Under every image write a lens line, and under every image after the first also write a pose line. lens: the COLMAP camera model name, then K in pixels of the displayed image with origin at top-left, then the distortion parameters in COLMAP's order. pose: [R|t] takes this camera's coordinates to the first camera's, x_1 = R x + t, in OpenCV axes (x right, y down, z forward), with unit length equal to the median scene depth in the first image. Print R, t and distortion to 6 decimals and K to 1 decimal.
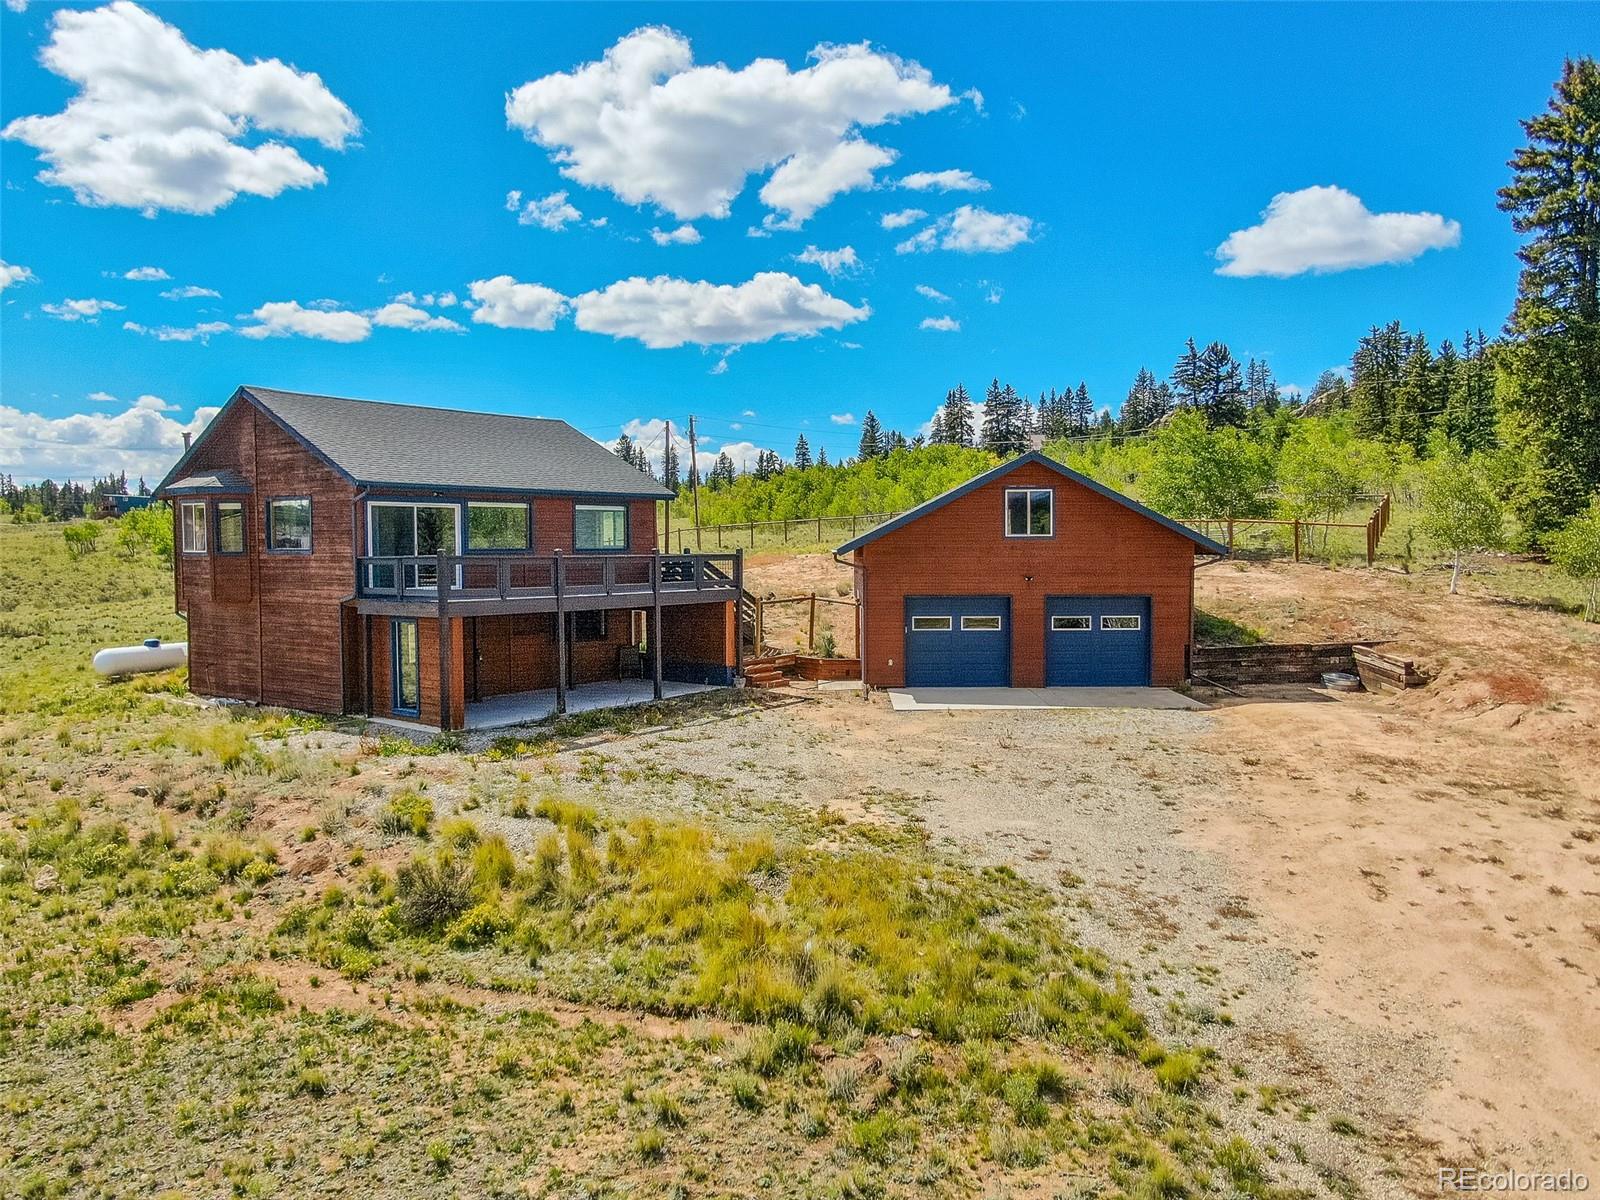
lens RADIAL K [[1167.4, 0, 796.0], [0, 1167.4, 567.3], [0, 0, 1]] dist [-0.070400, 0.123604]
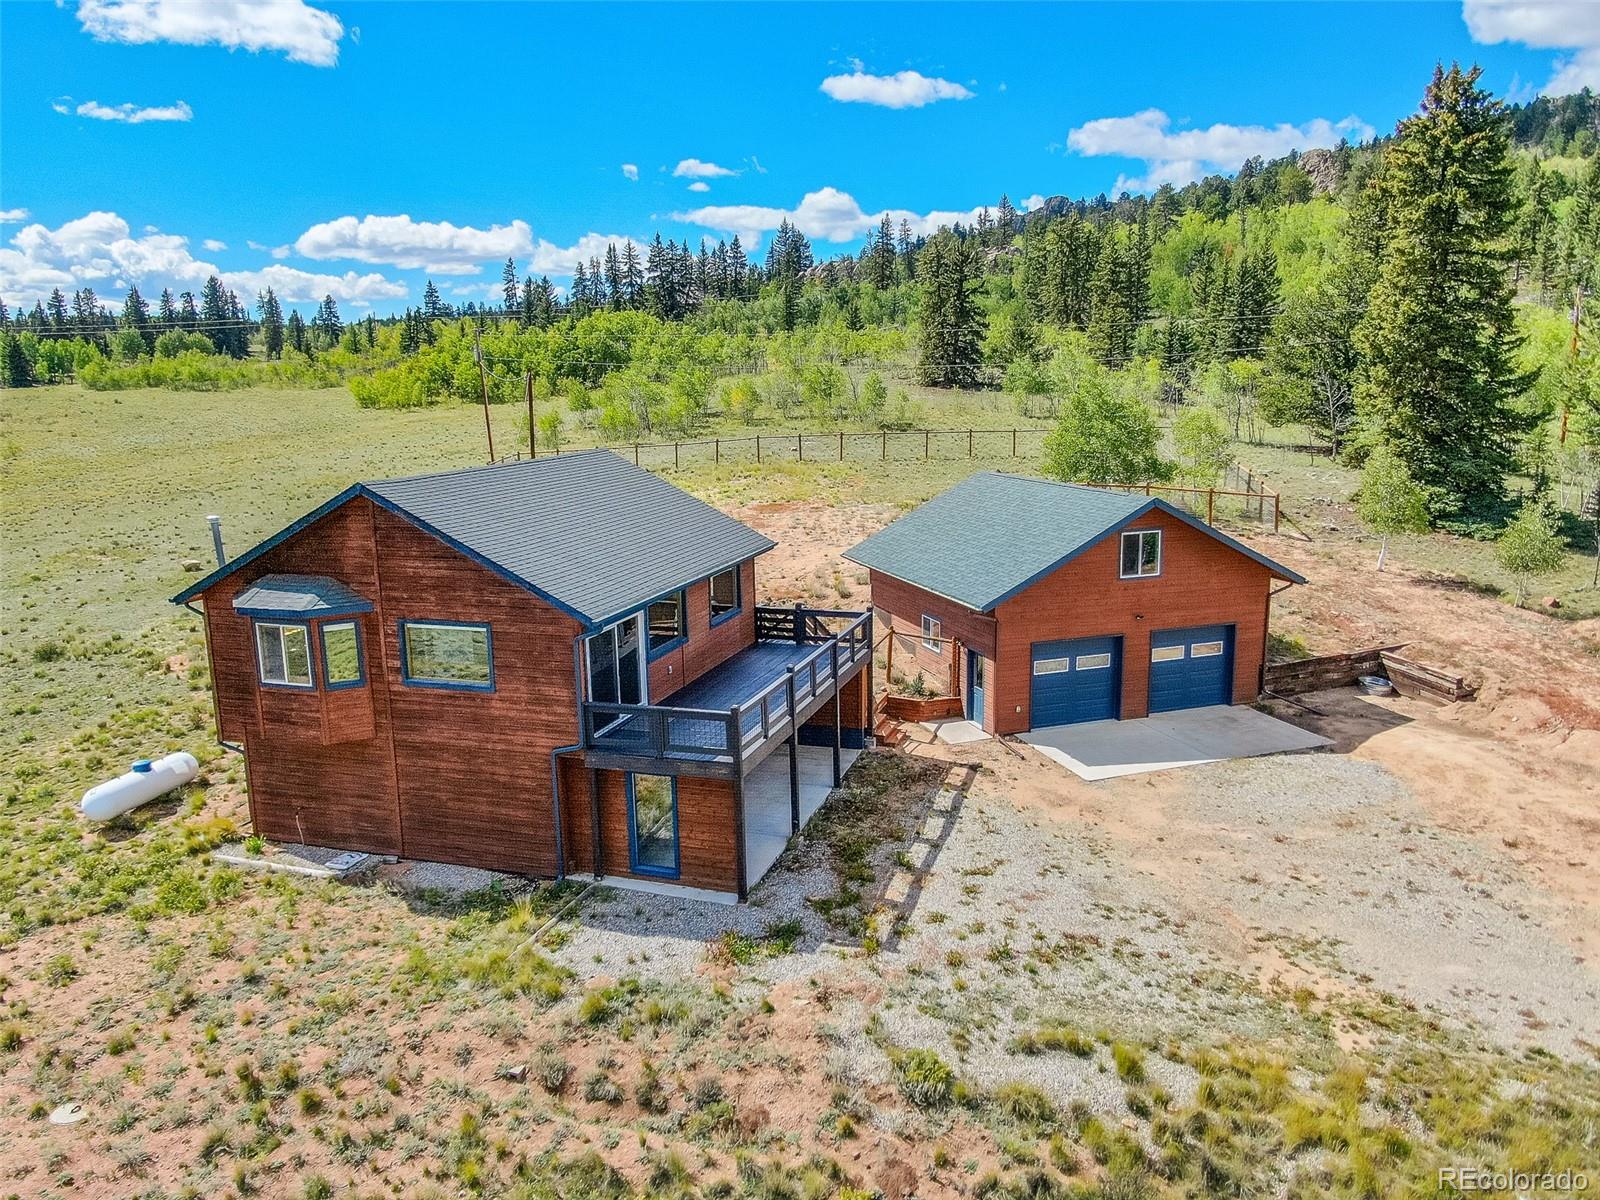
lens RADIAL K [[1156.7, 0, 800.9], [0, 1156.7, 600.4], [0, 0, 1]] dist [-0.012014, 0.033942]
pose [[0.941073, -0.076959, 0.329331, -0.274120], [0.019825, 0.984644, 0.173446, -0.123134], [-0.337622, -0.156697, 0.928147, 0.097060]]
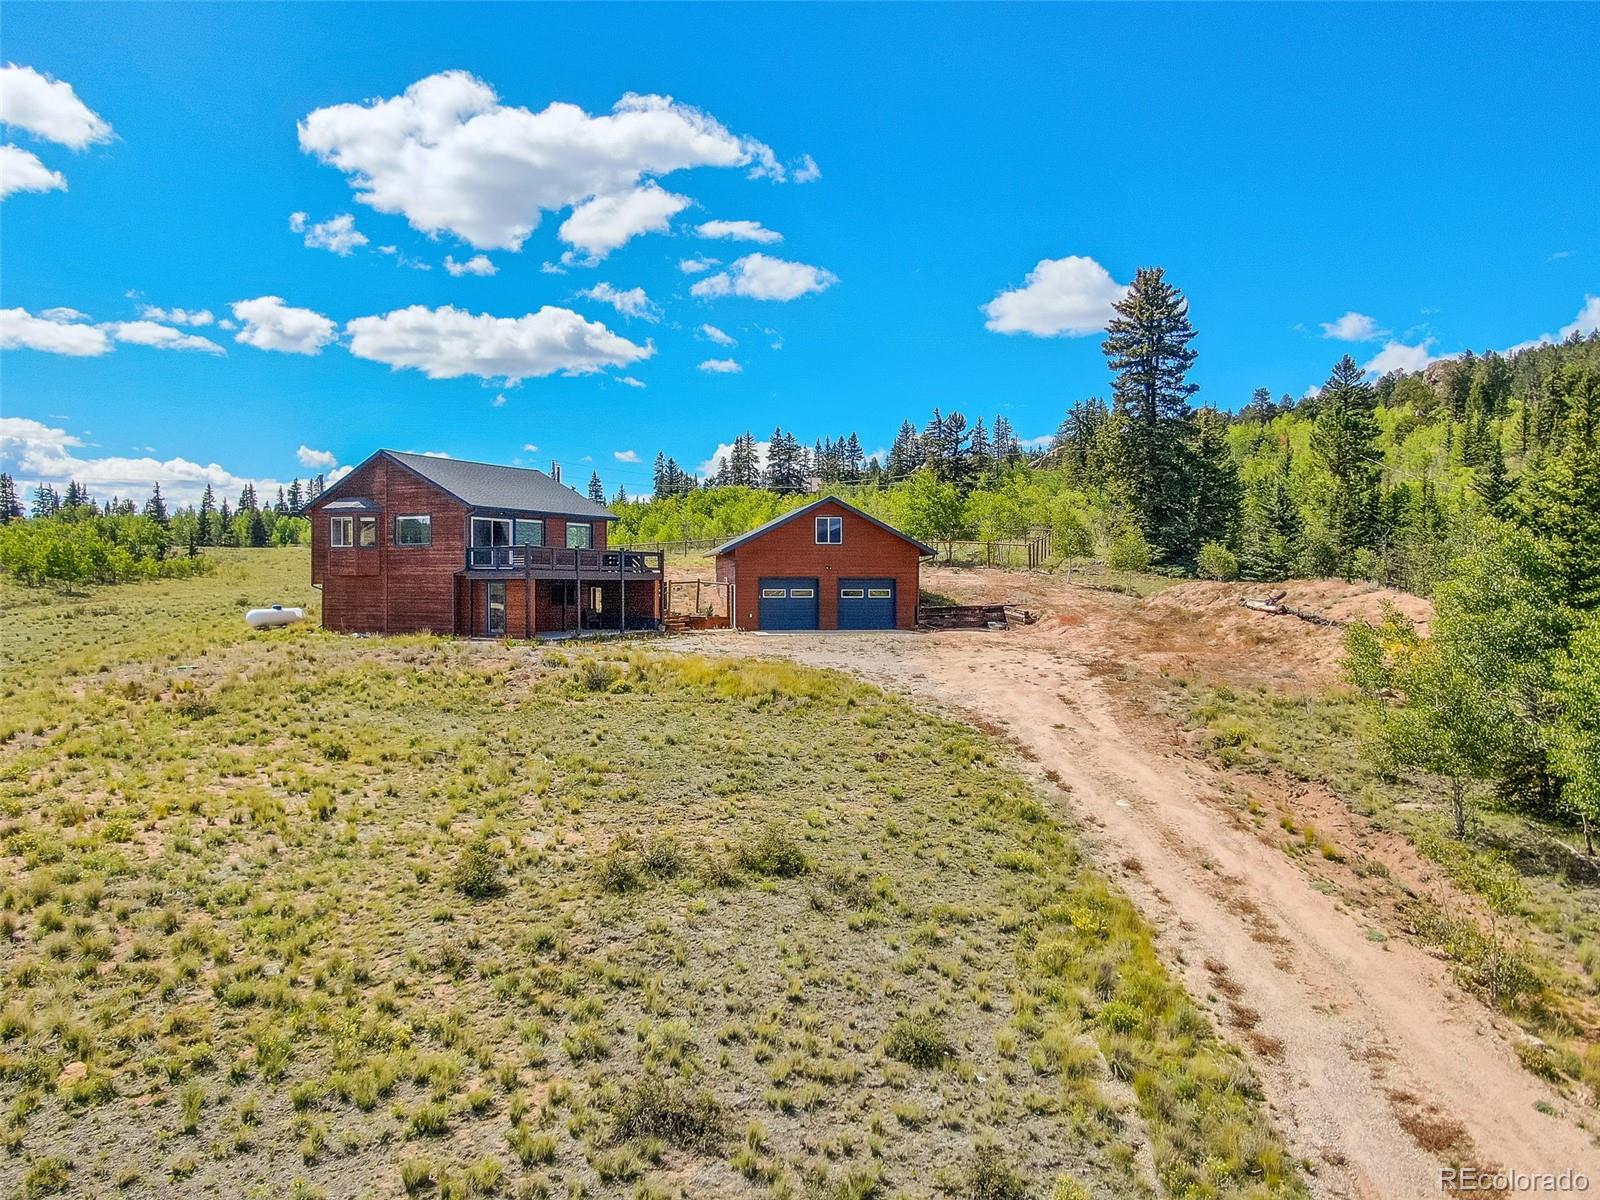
lens RADIAL K [[1156.7, 0, 800.9], [0, 1156.7, 600.4], [0, 0, 1]] dist [-0.012014, 0.033942]
pose [[0.980531, 0.003620, 0.196333, -0.121832], [-0.002993, 0.999989, -0.003490, 0.042684], [-0.196343, 0.002834, 0.980531, -0.467060]]
